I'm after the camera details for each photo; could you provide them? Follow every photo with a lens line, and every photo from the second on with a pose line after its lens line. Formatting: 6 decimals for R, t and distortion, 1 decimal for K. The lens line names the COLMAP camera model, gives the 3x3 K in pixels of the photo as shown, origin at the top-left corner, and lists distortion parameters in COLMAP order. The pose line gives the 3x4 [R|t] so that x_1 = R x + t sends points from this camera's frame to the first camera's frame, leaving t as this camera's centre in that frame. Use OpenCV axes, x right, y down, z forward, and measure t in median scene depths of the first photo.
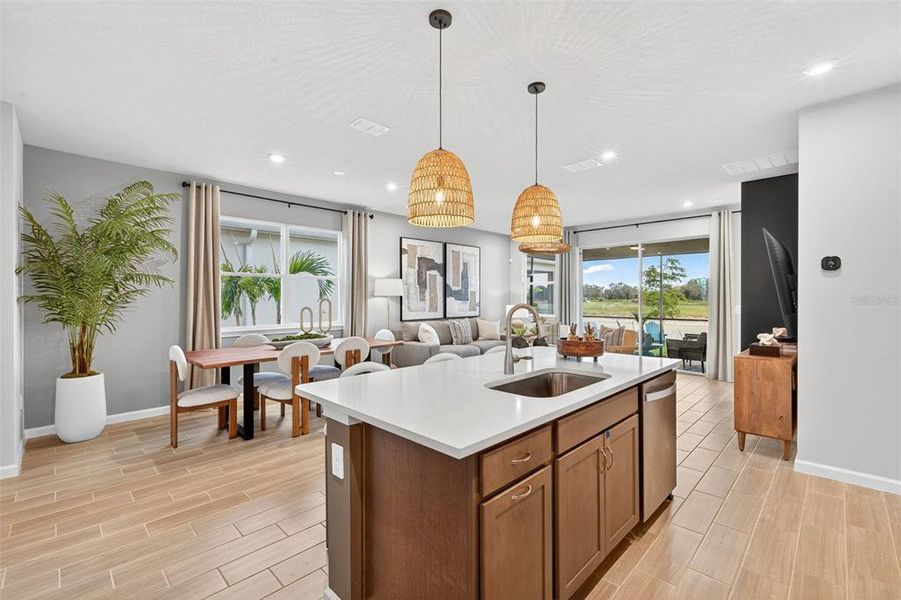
lens RADIAL K [[385.0, 0, 449.5], [0, 385.0, 296.7], [0, 0, 1]] dist [-0.001496, -0.000147]
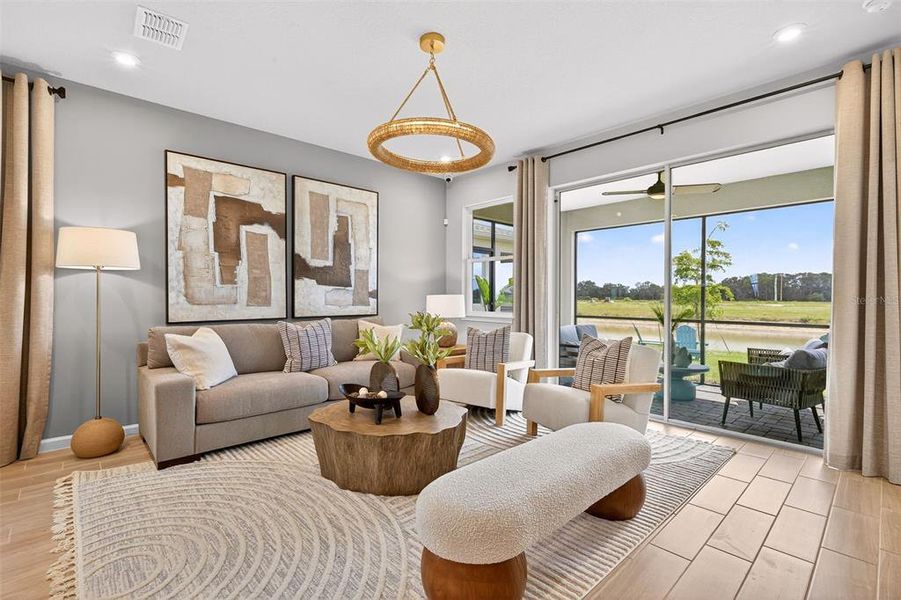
lens RADIAL K [[408.0, 0, 446.9], [0, 408.0, 298.7], [0, 0, 1]] dist [0.000628, 0.000516]
pose [[0.999236, 0.003182, -0.038961, 0.223594], [-0.002913, 0.999972, 0.006965, 0.024718], [0.038982, -0.006846, 0.999216, 0.445510]]
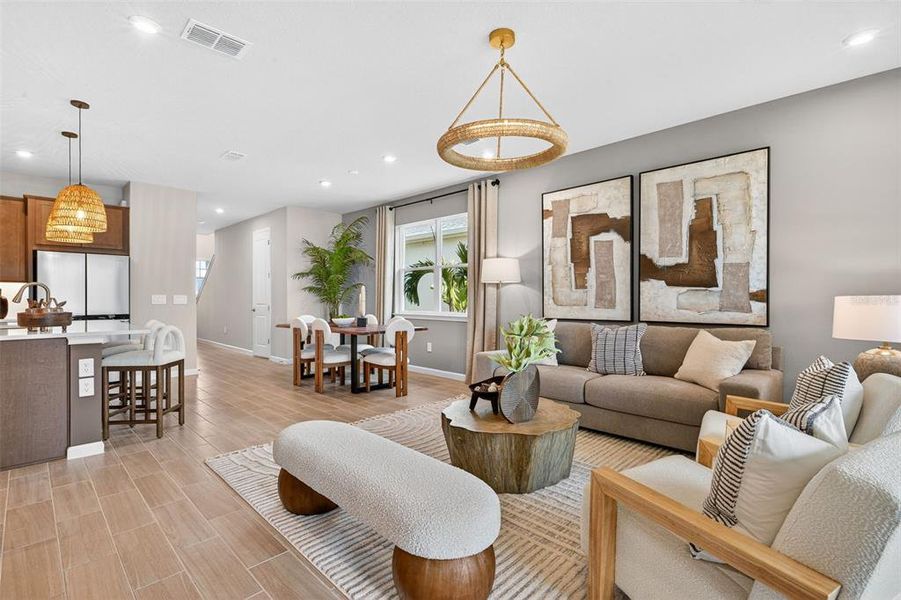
lens RADIAL K [[420.1, 0, 450.5], [0, 420.1, 300.0], [0, 0, 1]] dist [-0.005257, -0.000497]
pose [[0.007278, 0.003153, -0.999969, 0.543166], [0.000185, 0.999995, 0.003155, 0.025175], [0.999974, -0.000208, 0.007277, 0.744994]]
